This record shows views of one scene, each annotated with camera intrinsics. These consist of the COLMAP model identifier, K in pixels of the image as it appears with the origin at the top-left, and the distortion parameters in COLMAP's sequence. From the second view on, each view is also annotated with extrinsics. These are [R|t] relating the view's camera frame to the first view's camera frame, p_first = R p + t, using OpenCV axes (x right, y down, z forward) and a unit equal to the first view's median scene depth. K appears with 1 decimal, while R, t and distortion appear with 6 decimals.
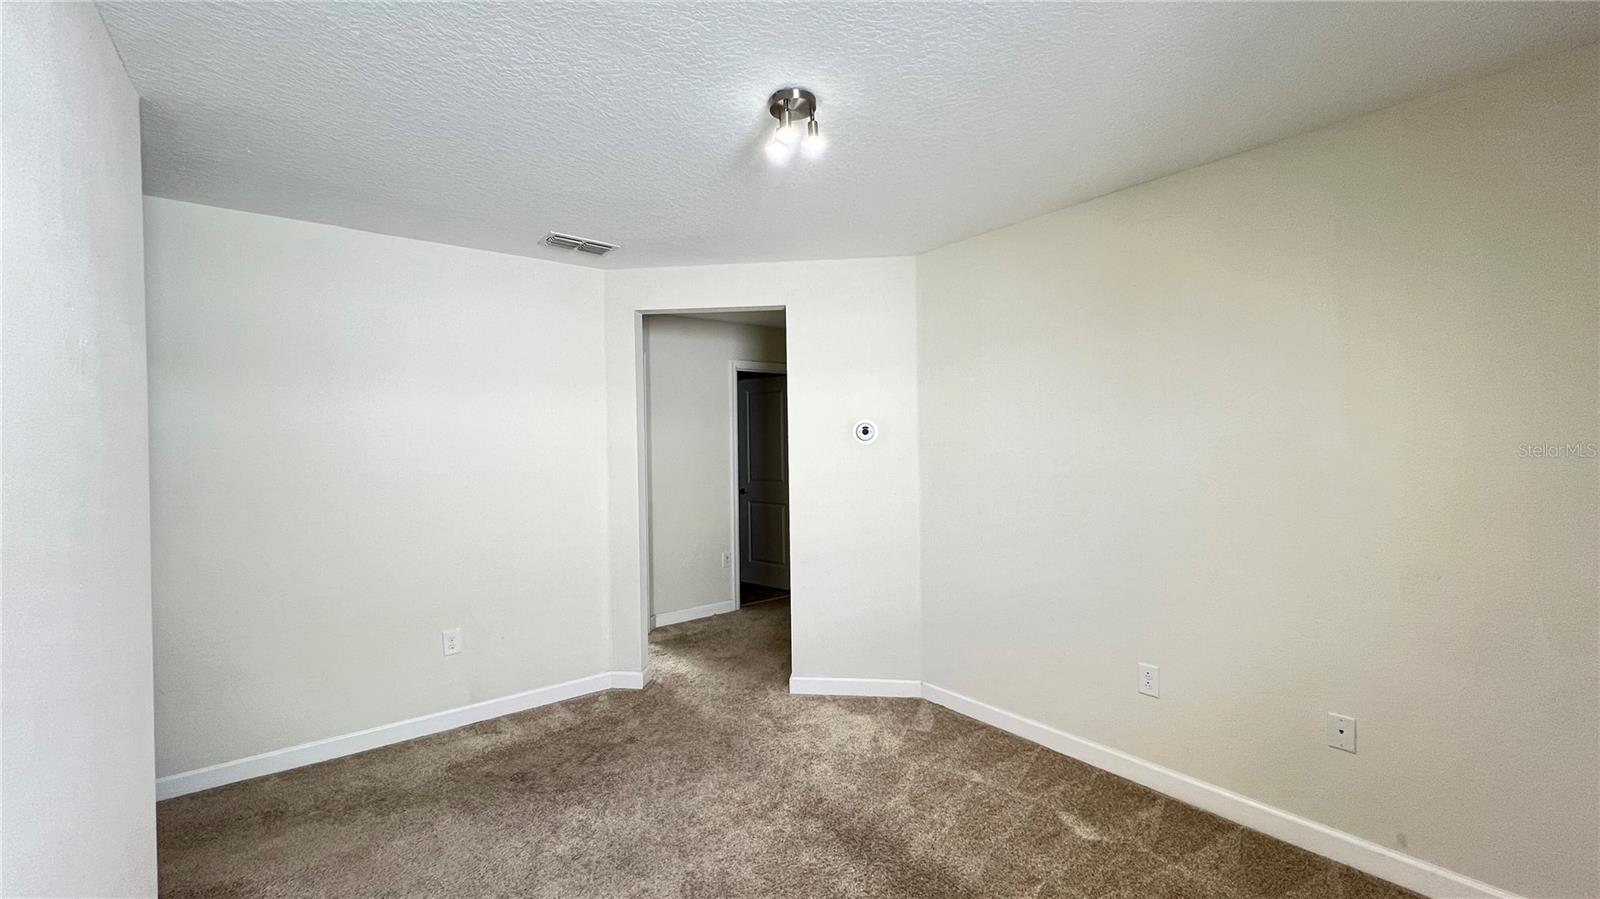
lens RADIAL K [[643.1, 0, 794.6], [0, 643.1, 445.5], [0, 0, 1]] dist [-0.000312, -0.000010]
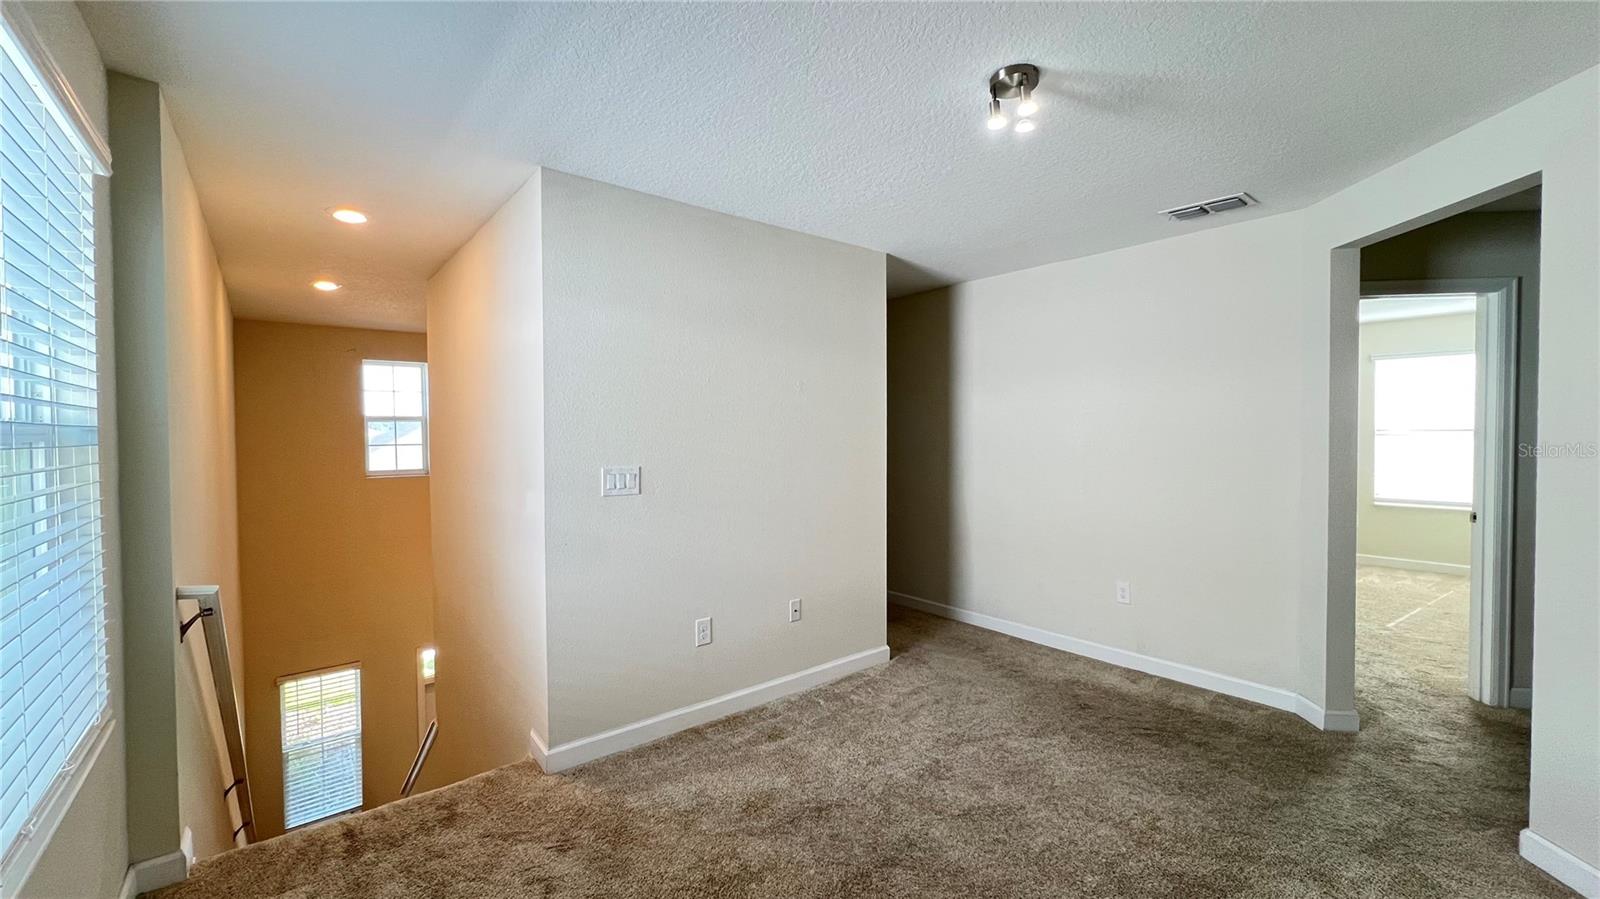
lens RADIAL K [[643.1, 0, 794.6], [0, 643.1, 445.5], [0, 0, 1]] dist [-0.000312, -0.000010]
pose [[0.023512, 0.032373, -0.999199, 0.602586], [-0.001677, 0.999475, 0.032343, 0.004288], [0.999722, 0.000915, 0.023554, 0.379495]]
